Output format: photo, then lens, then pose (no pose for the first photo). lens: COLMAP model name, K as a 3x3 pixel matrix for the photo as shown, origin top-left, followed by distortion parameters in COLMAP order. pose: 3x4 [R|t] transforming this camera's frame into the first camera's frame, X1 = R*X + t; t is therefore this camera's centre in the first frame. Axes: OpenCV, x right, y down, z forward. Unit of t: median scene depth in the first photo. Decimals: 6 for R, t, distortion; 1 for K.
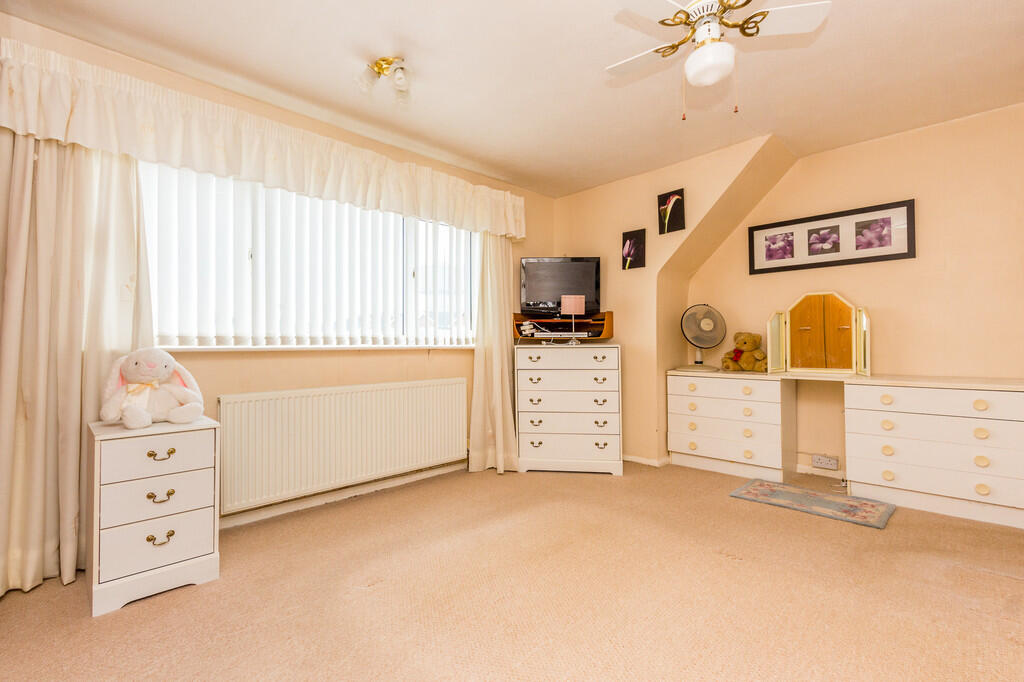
lens RADIAL K [[462.7, 0, 512.0], [0, 462.7, 341.0], [0, 0, 1]] dist [0.000033, -0.000038]
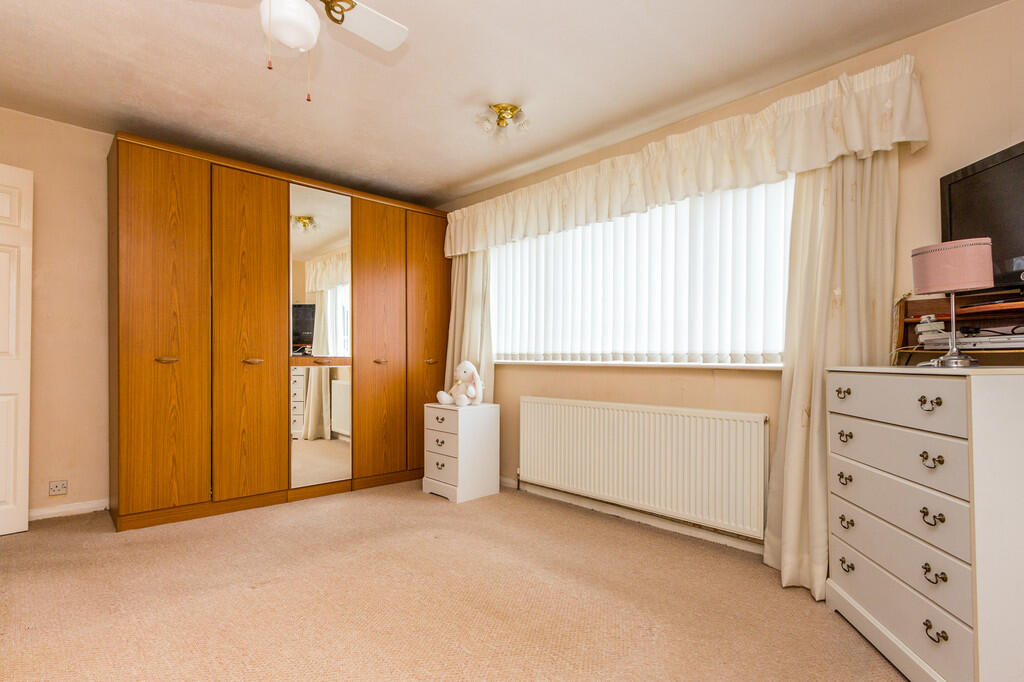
lens RADIAL K [[523.3, 0, 510.5], [0, 523.3, 362.8], [0, 0, 1]] dist [0.000597, -0.000322]
pose [[-0.033155, 0.008161, -0.999417, 0.681933], [-0.003607, 0.999959, 0.008285, 0.002447], [0.999444, 0.003880, -0.033124, 0.716135]]
